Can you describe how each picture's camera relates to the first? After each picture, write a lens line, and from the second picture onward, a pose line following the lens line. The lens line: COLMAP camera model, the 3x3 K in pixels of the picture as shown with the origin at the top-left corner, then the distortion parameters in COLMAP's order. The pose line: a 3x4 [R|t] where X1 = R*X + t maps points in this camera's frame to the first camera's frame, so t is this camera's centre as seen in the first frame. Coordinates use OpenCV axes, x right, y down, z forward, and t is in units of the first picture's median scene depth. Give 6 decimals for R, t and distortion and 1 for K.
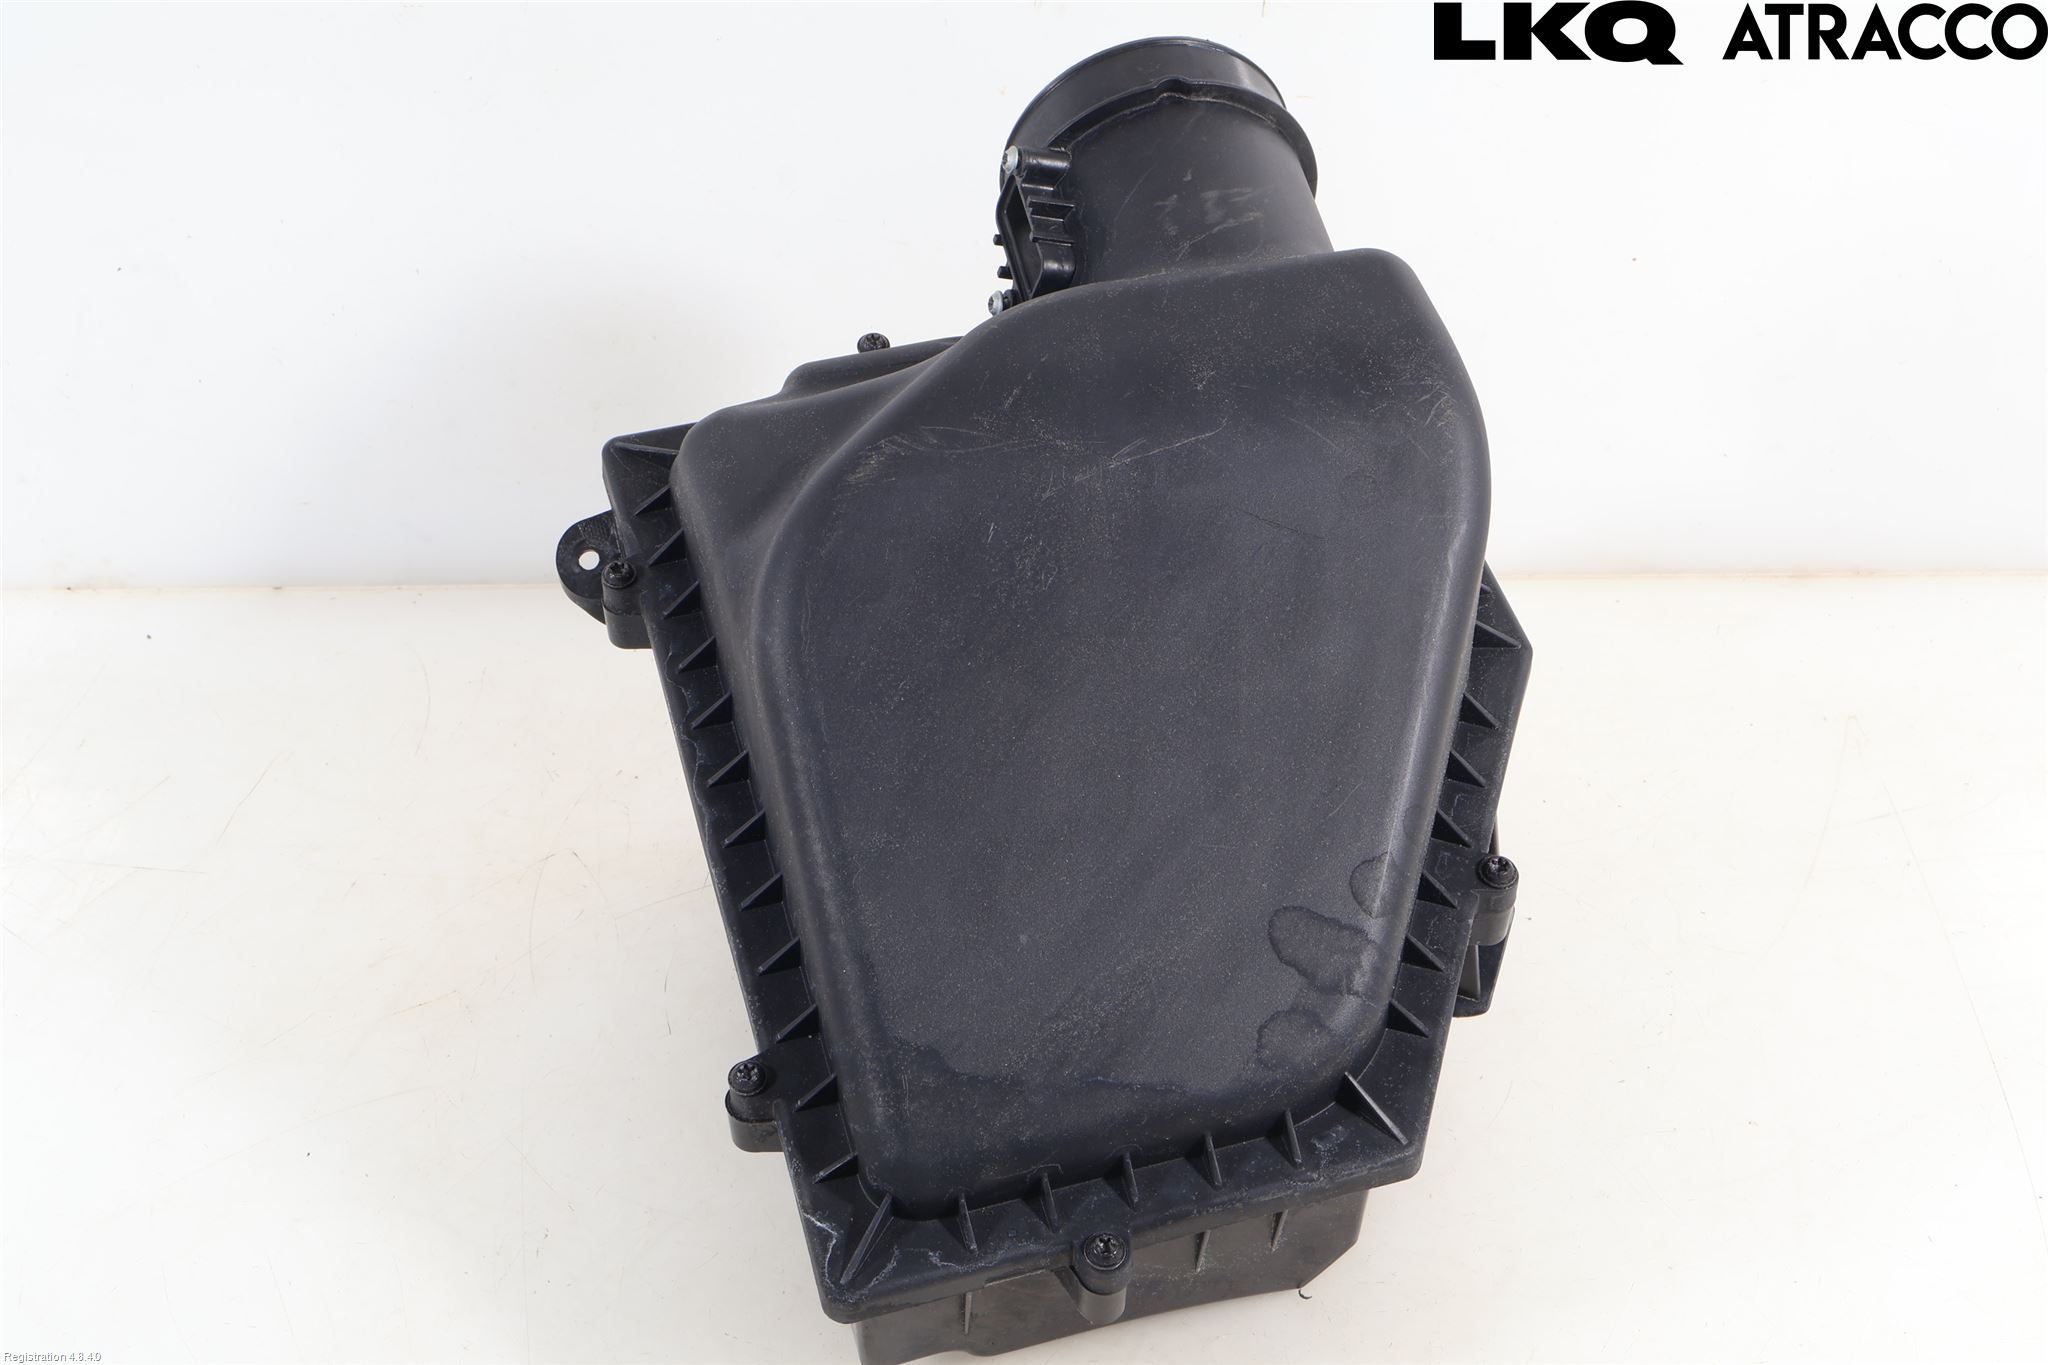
lens RADIAL K [[2744.2, 0, 1024.3], [0, 2744.2, 658.4], [0, 0, 1]] dist [0.016290, -0.017968]
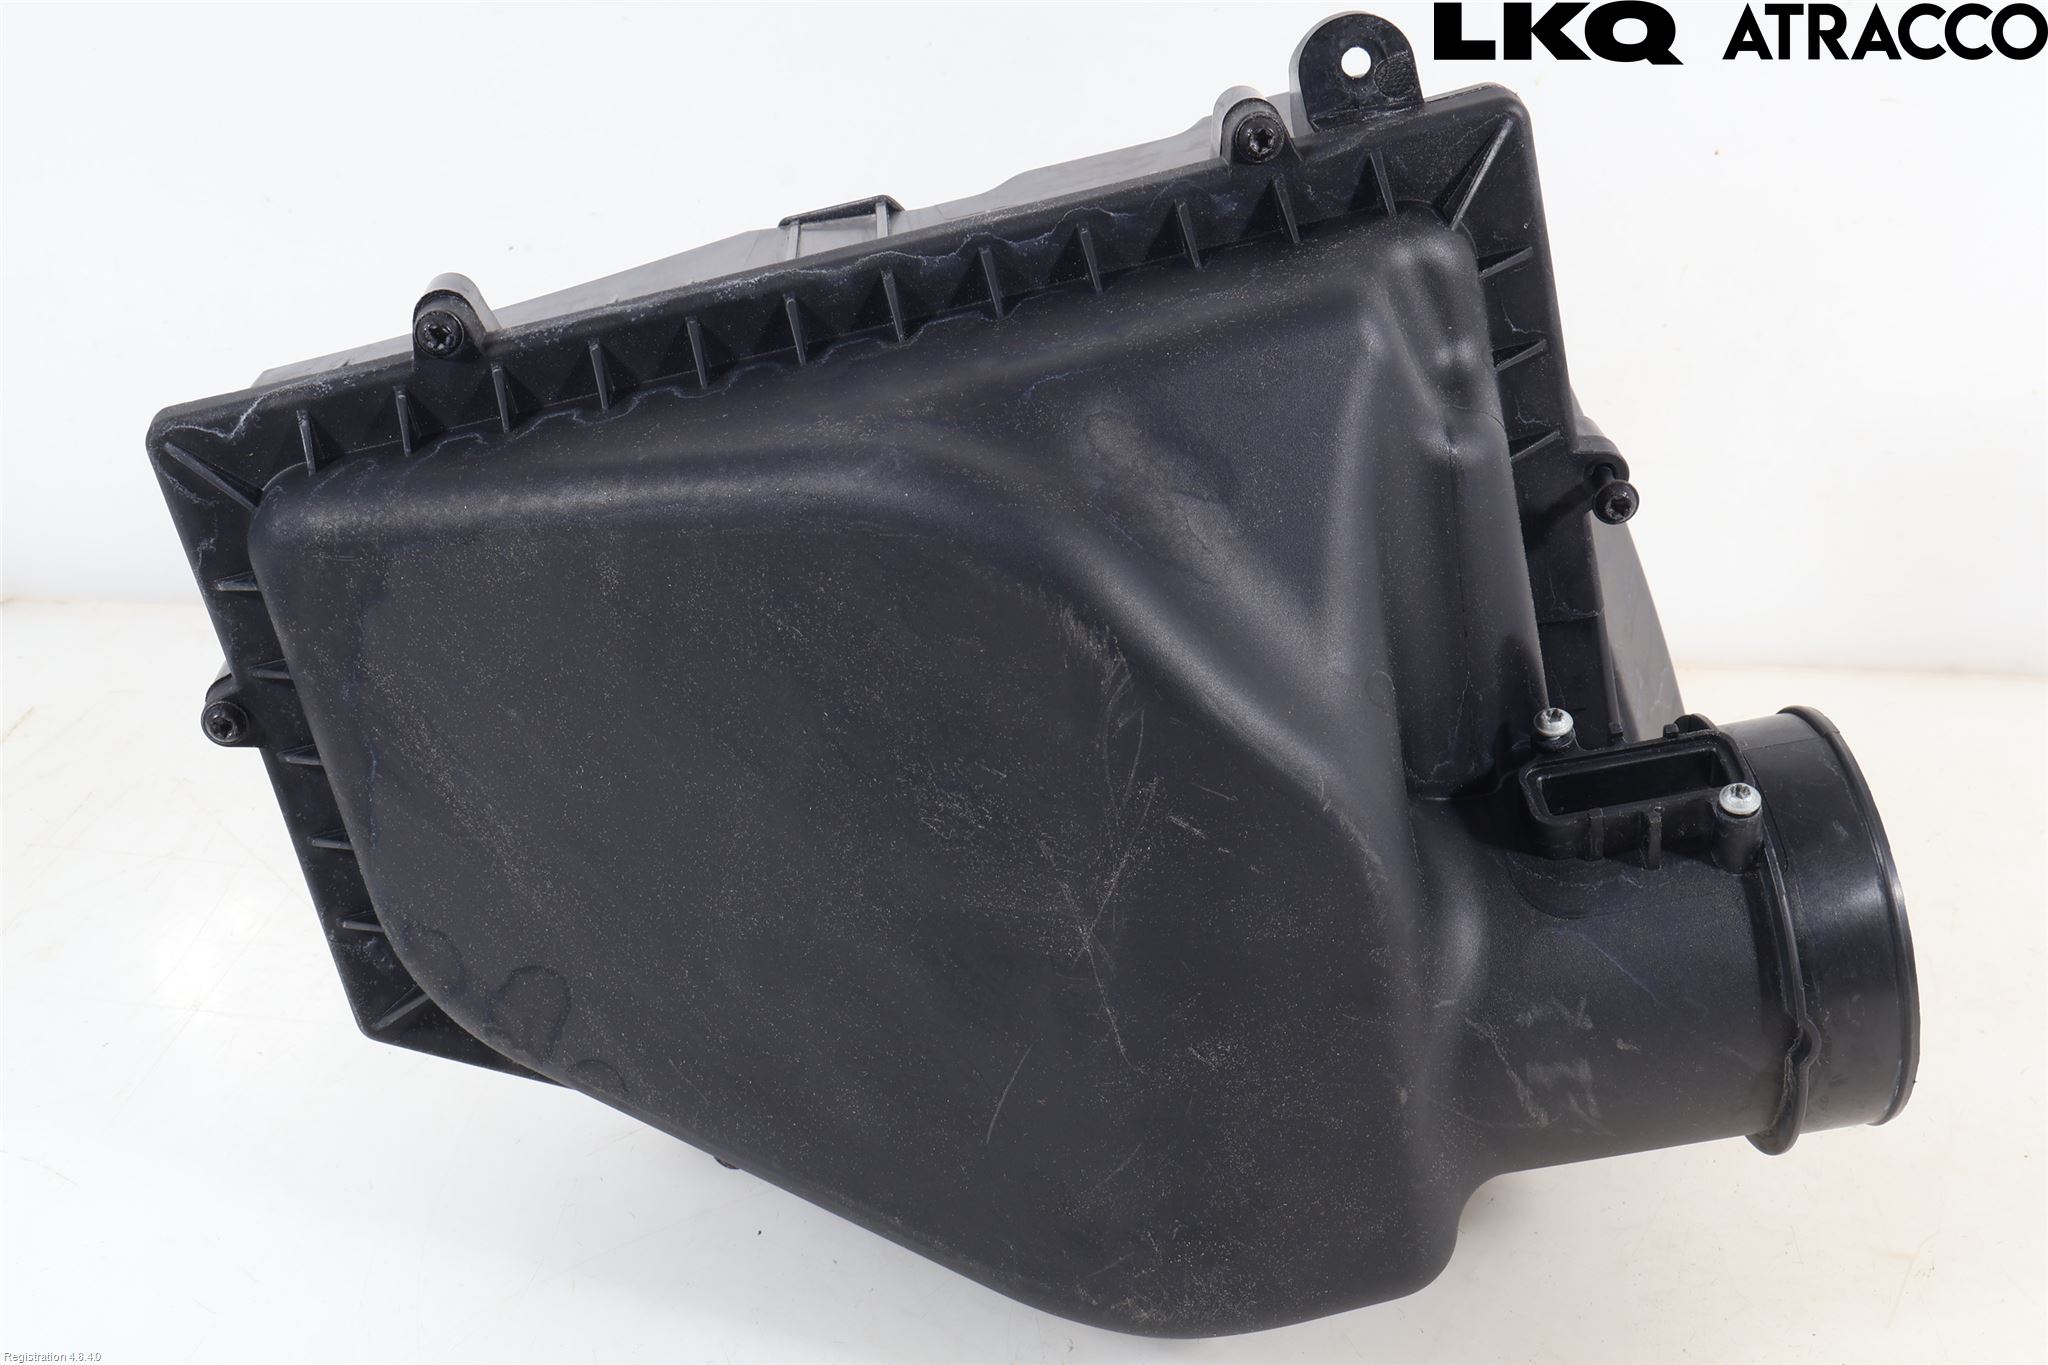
lens RADIAL K [[2744.2, 0, 1024.3], [0, 2744.2, 658.4], [0, 0, 1]] dist [0.016290, -0.017968]
pose [[-0.061165, 0.930827, 0.360306, -0.310903], [-0.823608, -0.250989, 0.508600, -0.425429], [0.563851, -0.265643, 0.781988, 0.422640]]
